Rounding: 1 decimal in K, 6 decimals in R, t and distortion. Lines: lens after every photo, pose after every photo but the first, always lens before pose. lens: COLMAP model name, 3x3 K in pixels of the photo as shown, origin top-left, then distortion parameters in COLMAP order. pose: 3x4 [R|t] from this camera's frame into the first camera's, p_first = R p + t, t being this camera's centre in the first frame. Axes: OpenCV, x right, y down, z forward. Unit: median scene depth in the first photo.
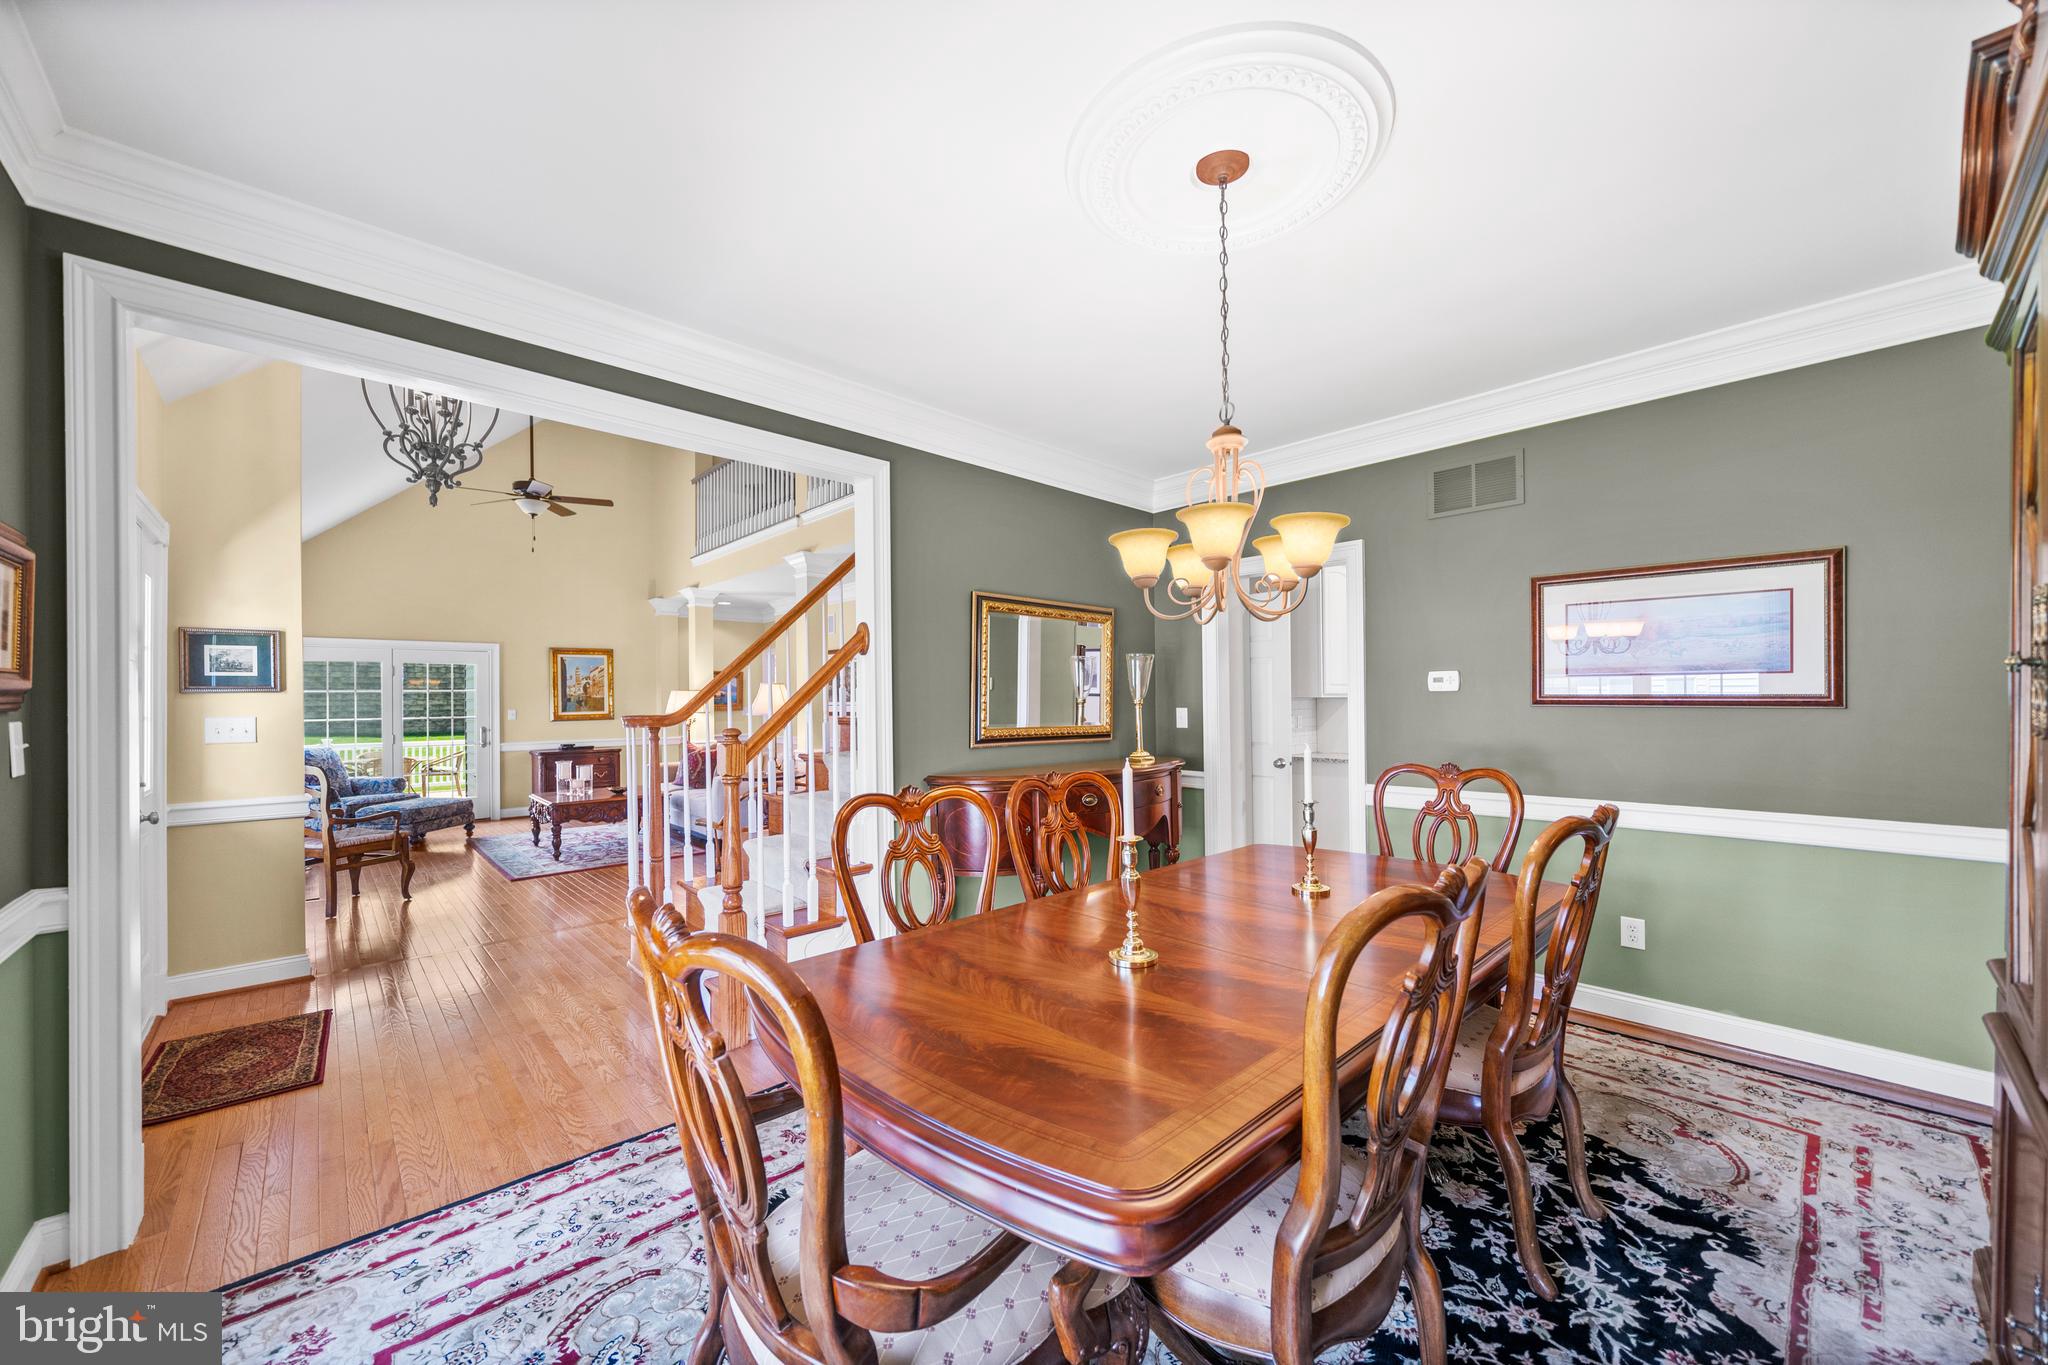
lens RADIAL K [[780.2, 0, 1036.0], [0, 780.2, 694.3], [0, 0, 1]] dist [-0.001539, -0.000271]
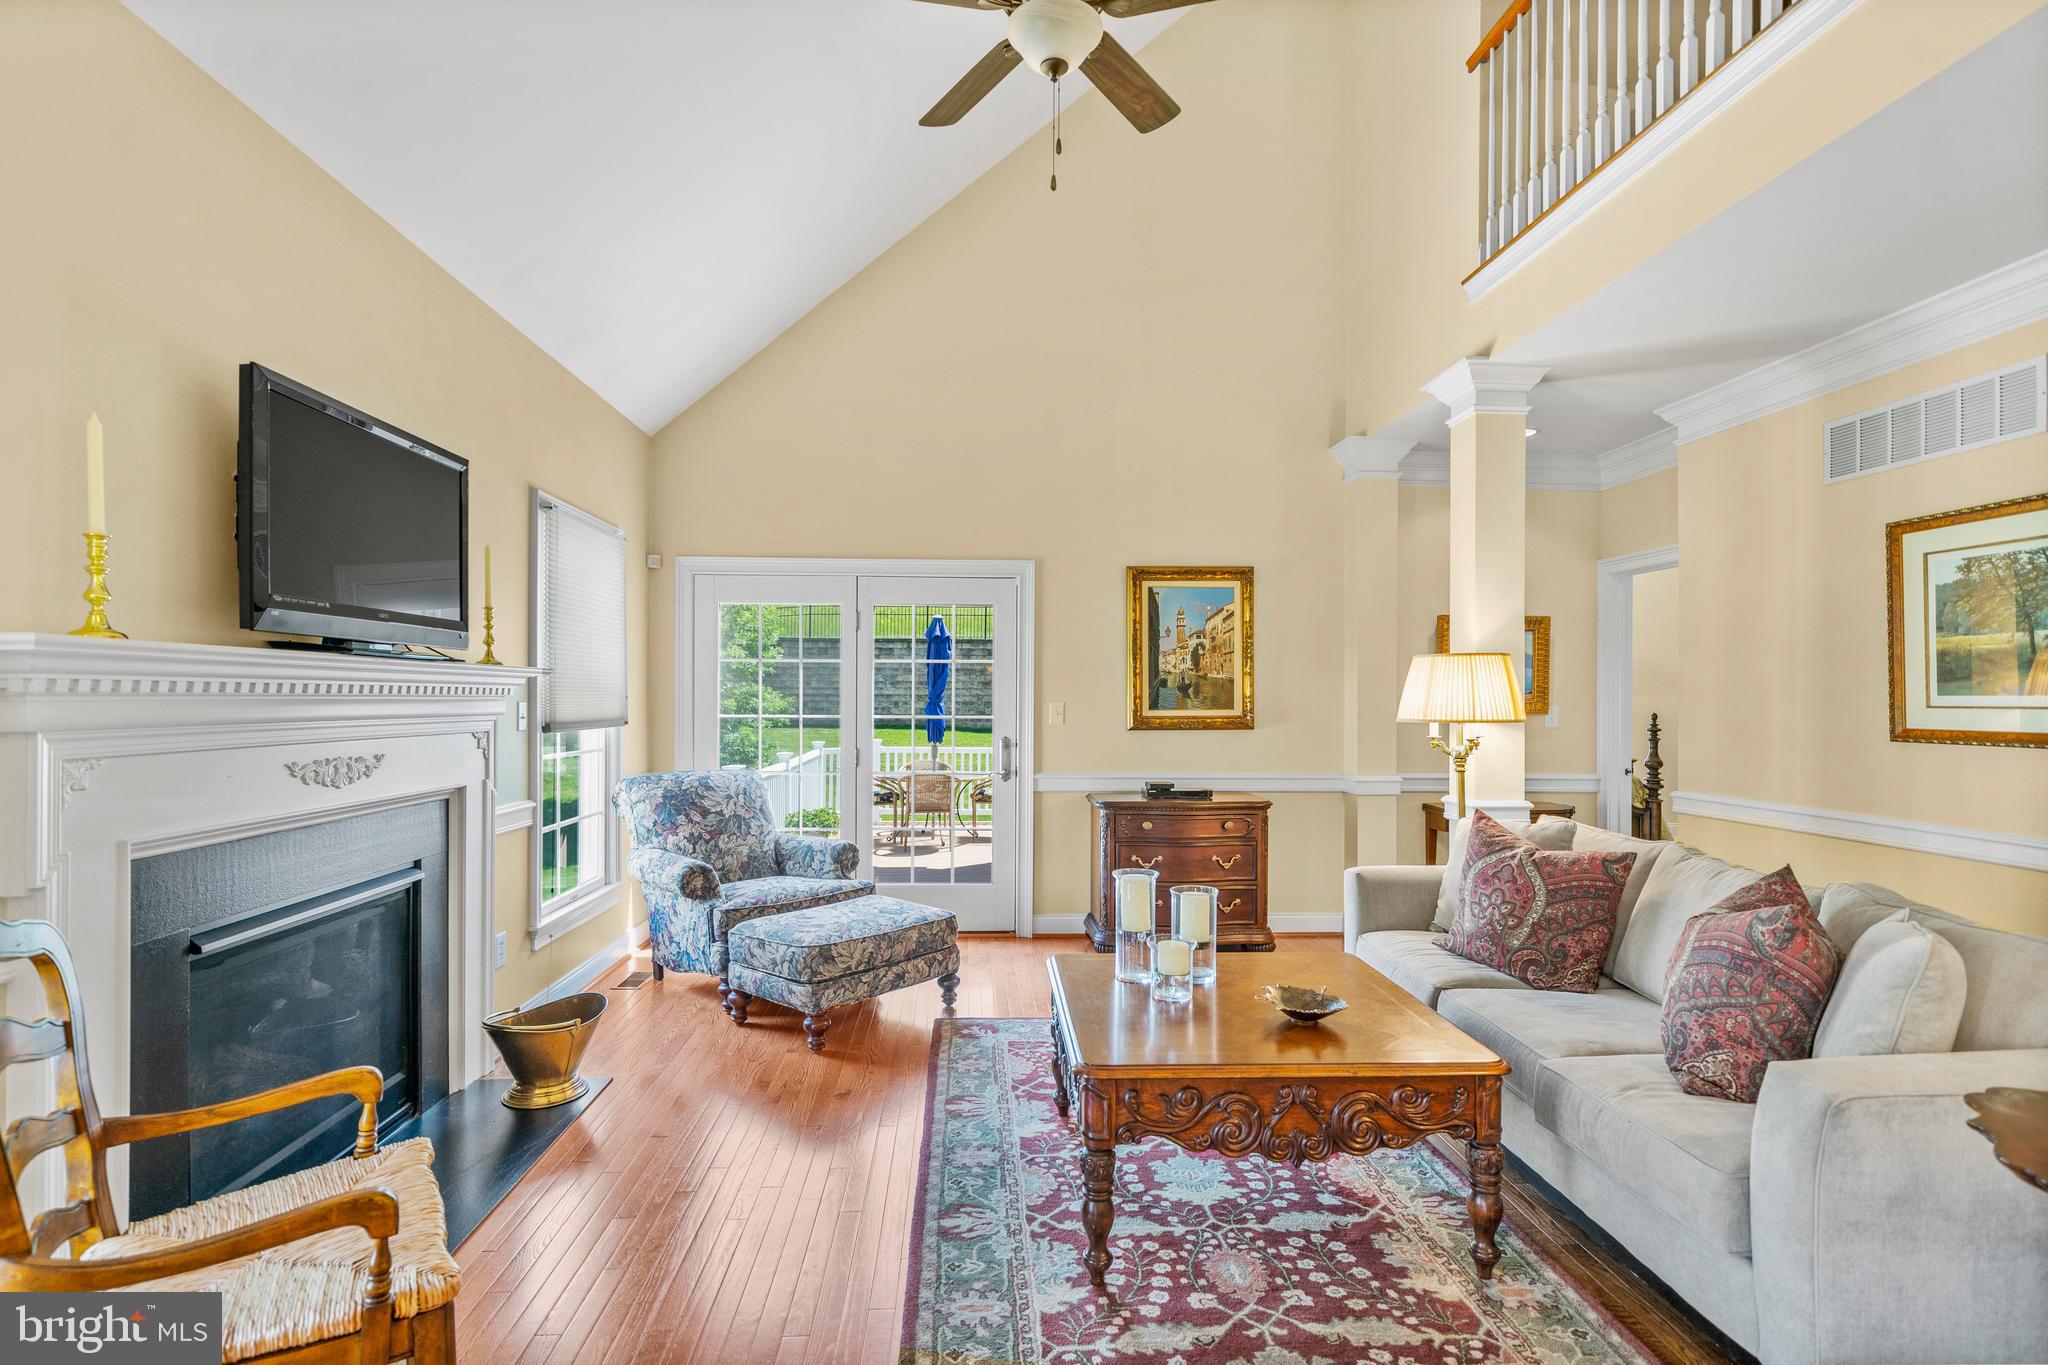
lens RADIAL K [[975.6, 0, 1027.3], [0, 975.6, 696.0], [0, 0, 1]] dist [-0.002129, 0.000104]
pose [[0.771220, 0.013826, -0.636419, -0.313486], [-0.009889, 0.999904, 0.009738, 0.010342], [0.636492, -0.001217, 0.771282, 0.537154]]
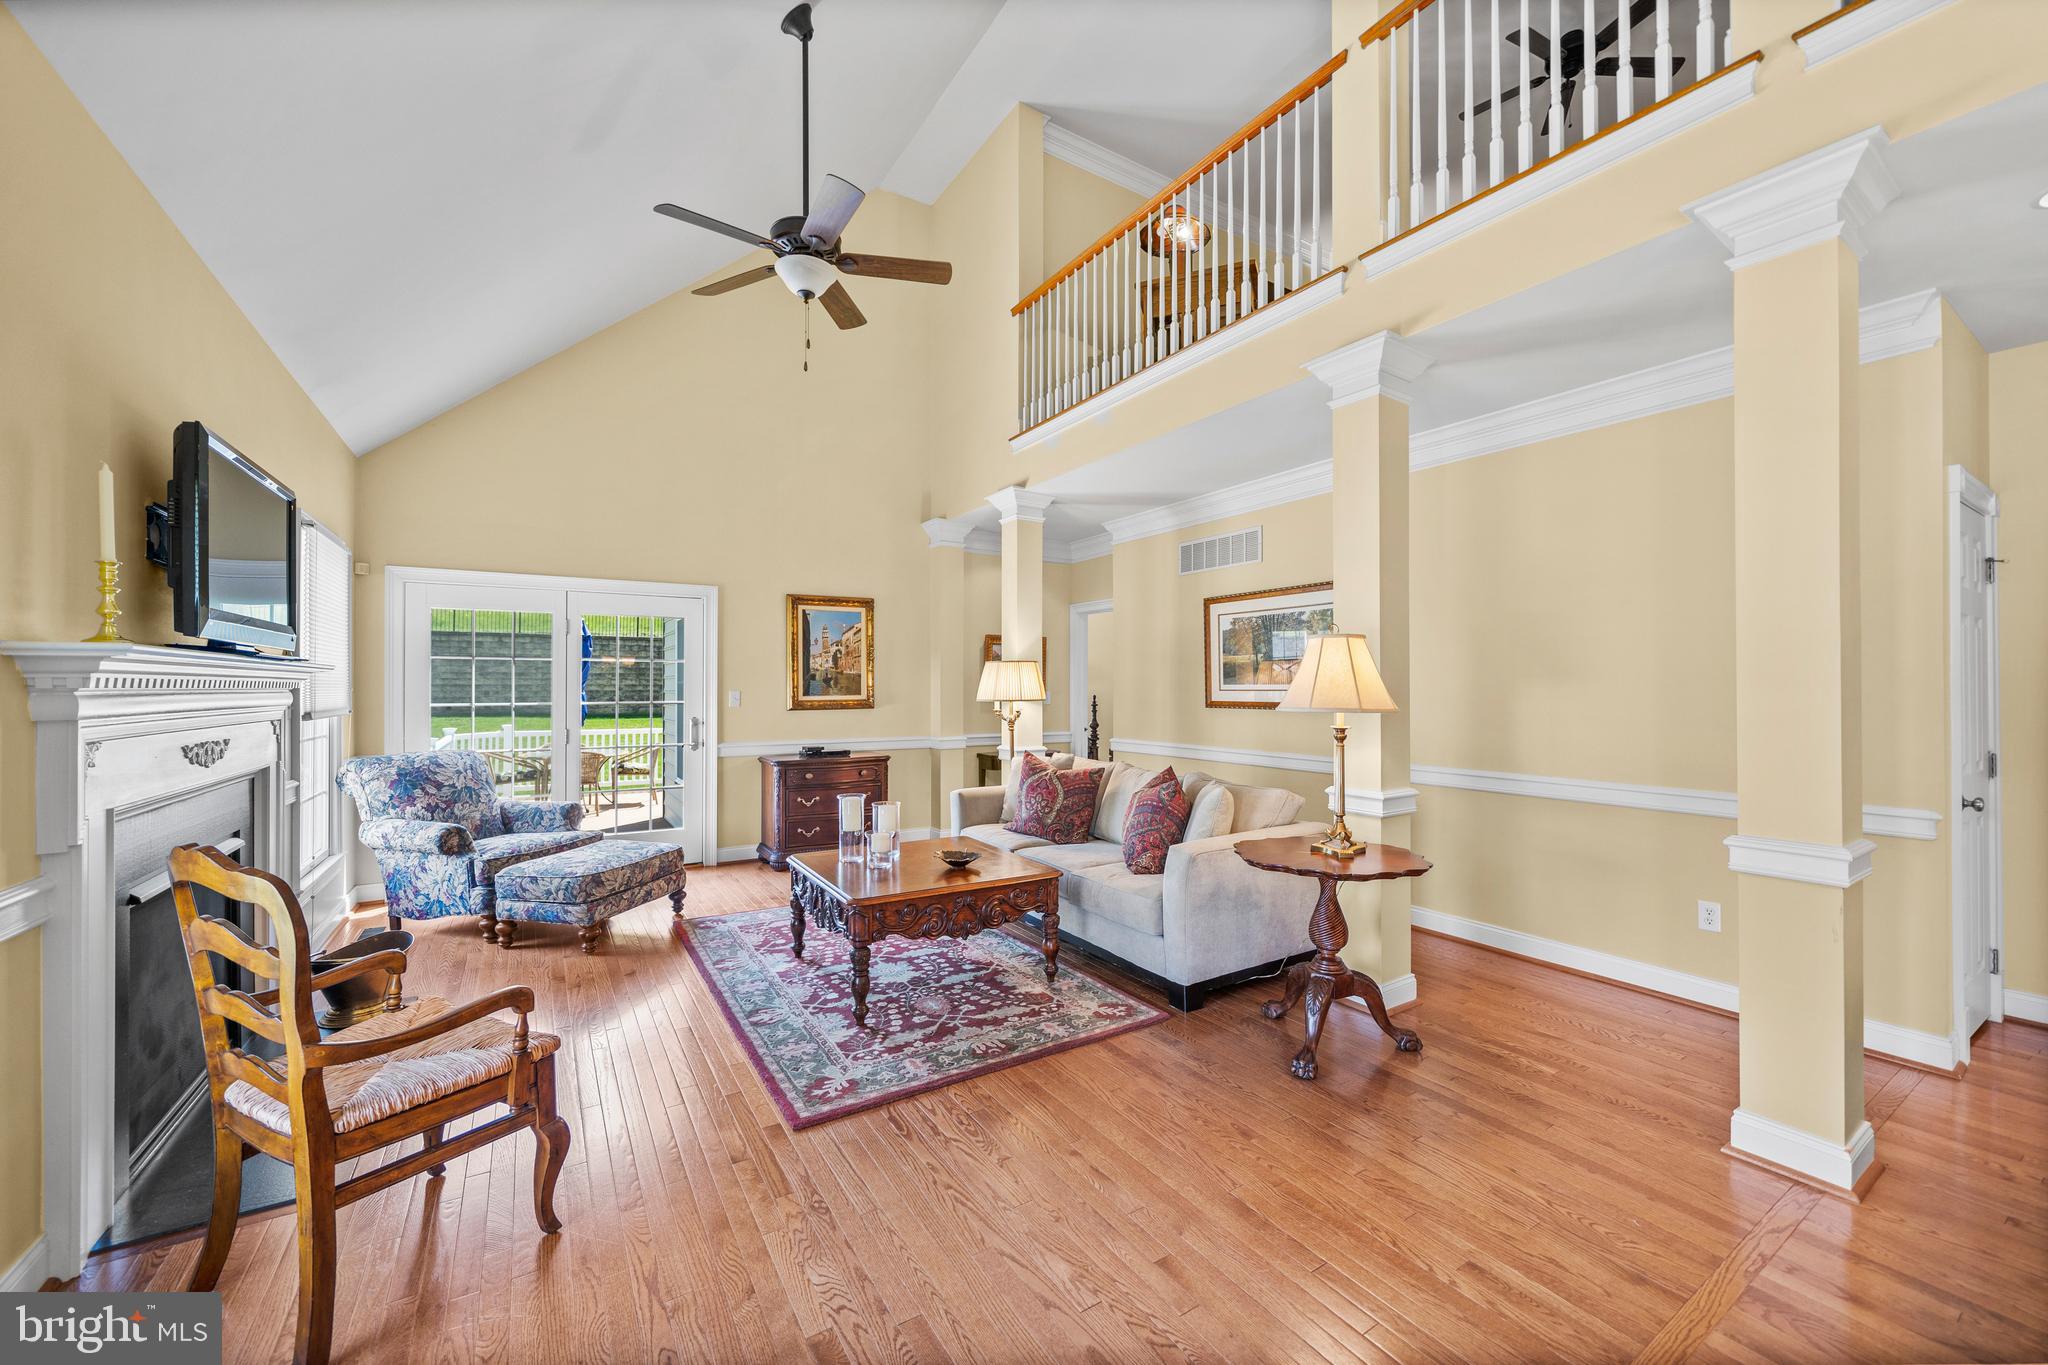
lens RADIAL K [[780.2, 0, 1015.9], [0, 780.2, 683.4], [0, 0, 1]] dist [-0.001539, -0.000271]
pose [[0.980614, 0.010293, -0.195681, -0.321700], [-0.009951, 0.999947, 0.002729, 0.009389], [0.195699, -0.000729, 0.980664, 0.420149]]
